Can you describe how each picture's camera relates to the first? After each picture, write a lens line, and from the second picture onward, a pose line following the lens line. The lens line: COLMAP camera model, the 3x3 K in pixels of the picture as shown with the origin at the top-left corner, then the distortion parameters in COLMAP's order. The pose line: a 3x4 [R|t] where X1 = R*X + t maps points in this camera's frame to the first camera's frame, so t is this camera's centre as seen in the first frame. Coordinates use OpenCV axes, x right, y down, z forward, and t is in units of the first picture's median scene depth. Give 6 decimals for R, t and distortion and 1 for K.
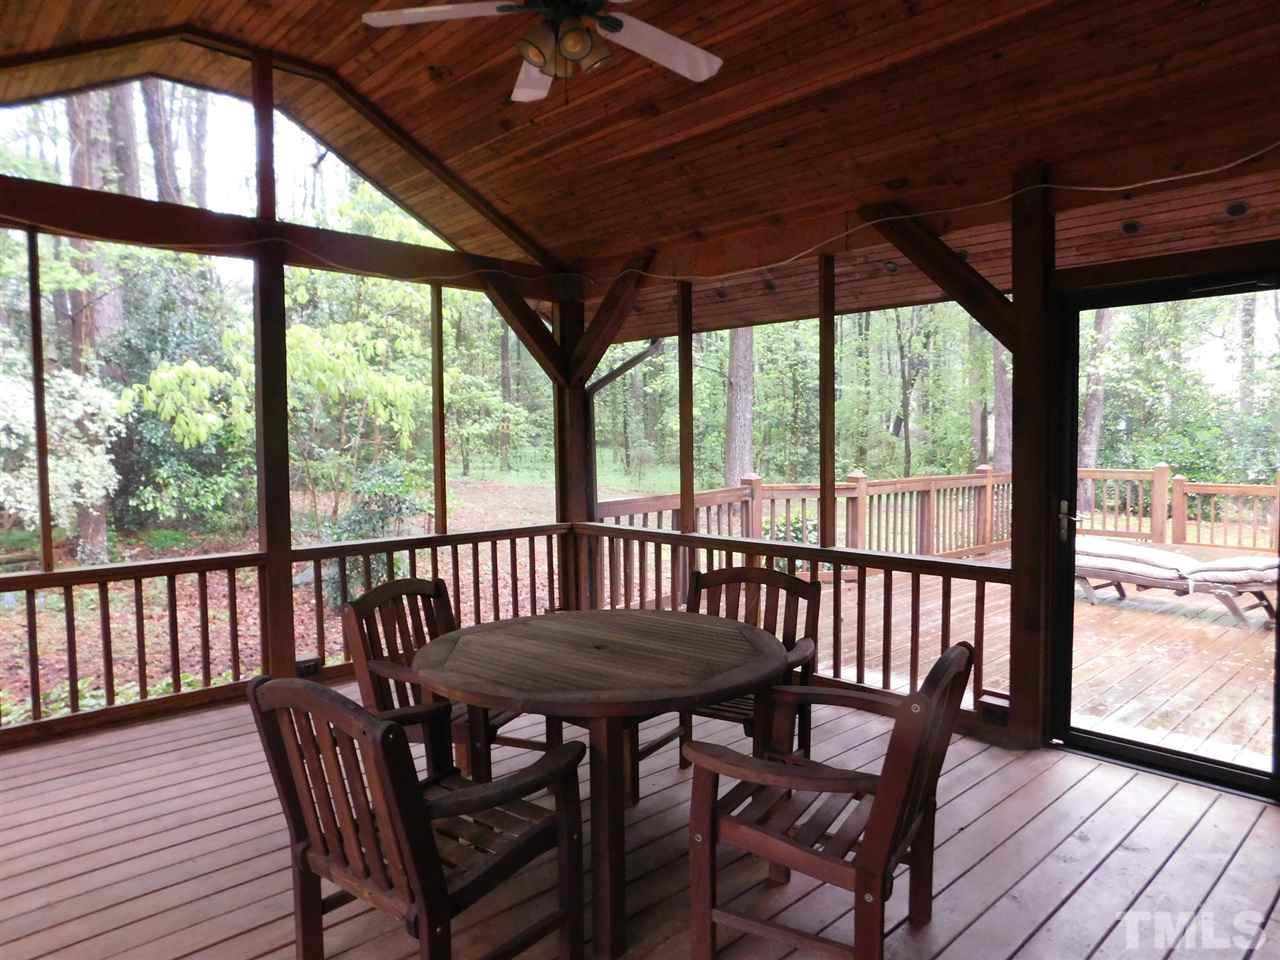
lens RADIAL K [[848.8, 0, 641.9], [0, 848.8, 480.3], [0, 0, 1]] dist [-0.074866, 0.059963]
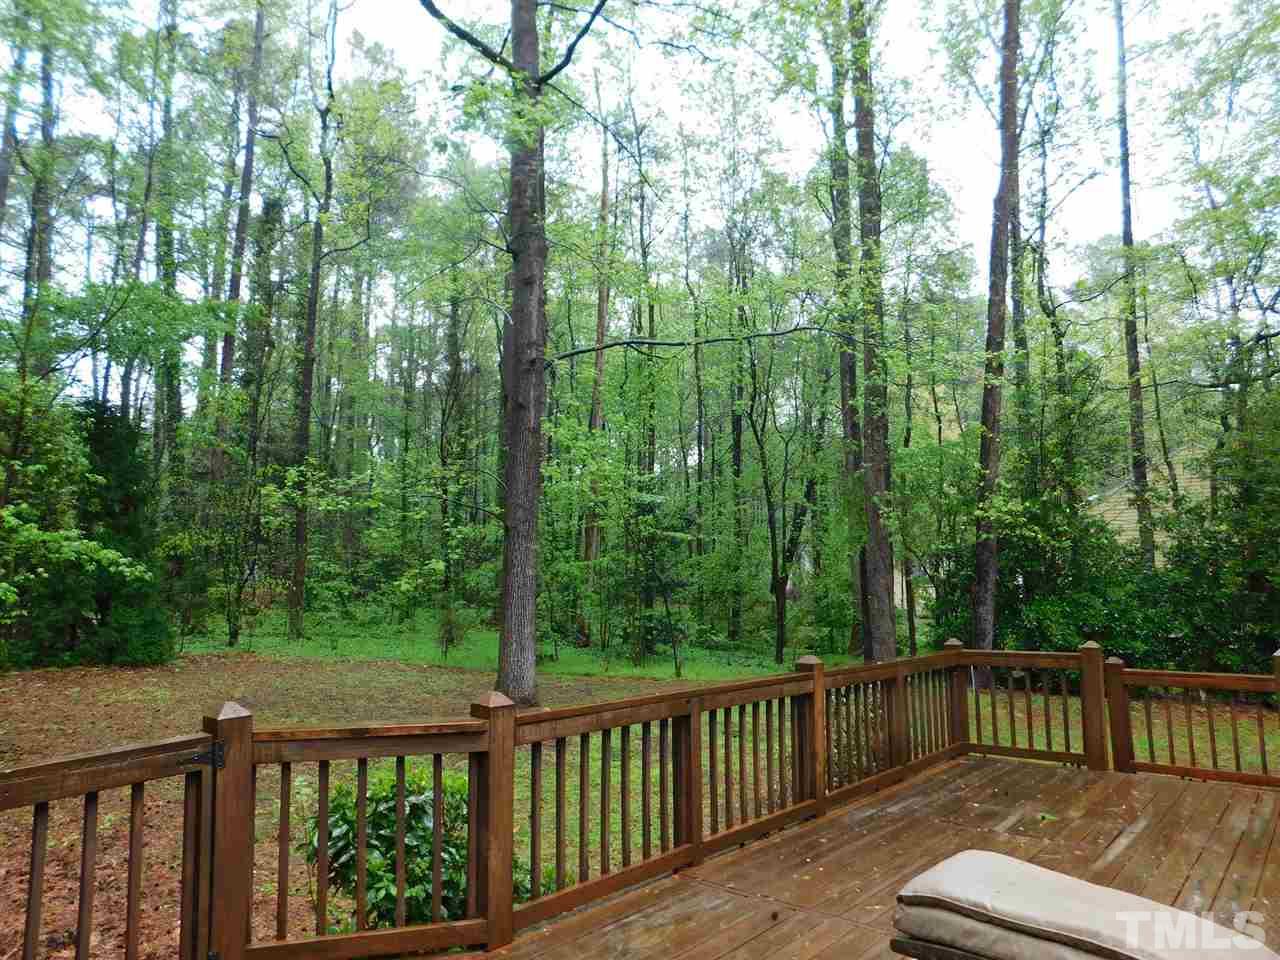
lens RADIAL K [[848.8, 0, 641.9], [0, 848.8, 480.3], [0, 0, 1]] dist [-0.074866, 0.059963]
pose [[0.994454, 0.011559, 0.104532, 0.128892], [0.007776, 0.983139, -0.182694, -0.017863], [-0.104882, 0.182494, 0.977597, 0.235394]]
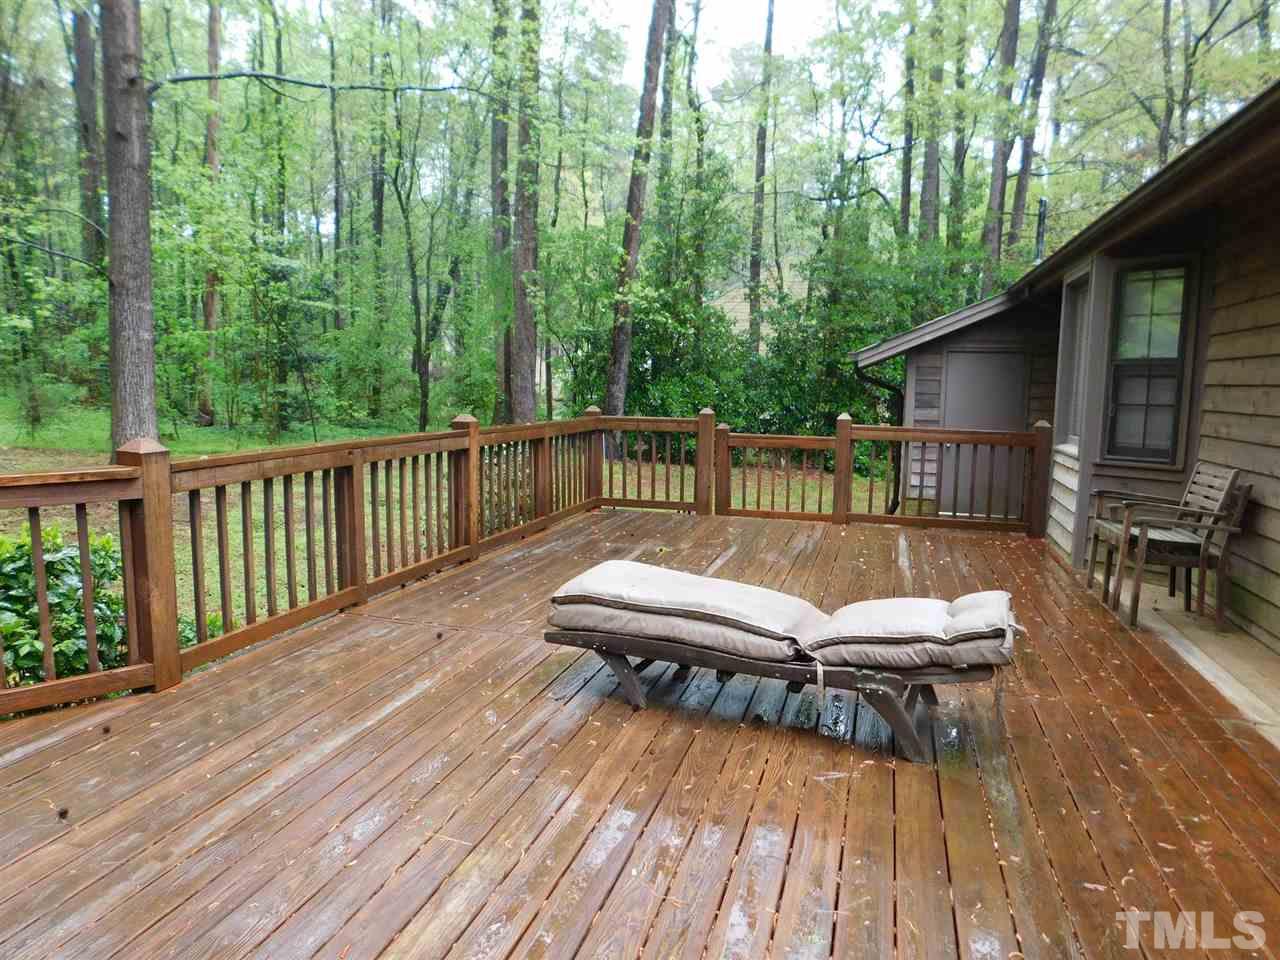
lens RADIAL K [[848.8, 0, 641.9], [0, 848.8, 480.3], [0, 0, 1]] dist [-0.074866, 0.059963]
pose [[0.866389, -0.043159, 0.497501, 0.118569], [0.007186, 0.997233, 0.073996, -0.008680], [-0.499318, -0.060534, 0.864301, 0.226695]]
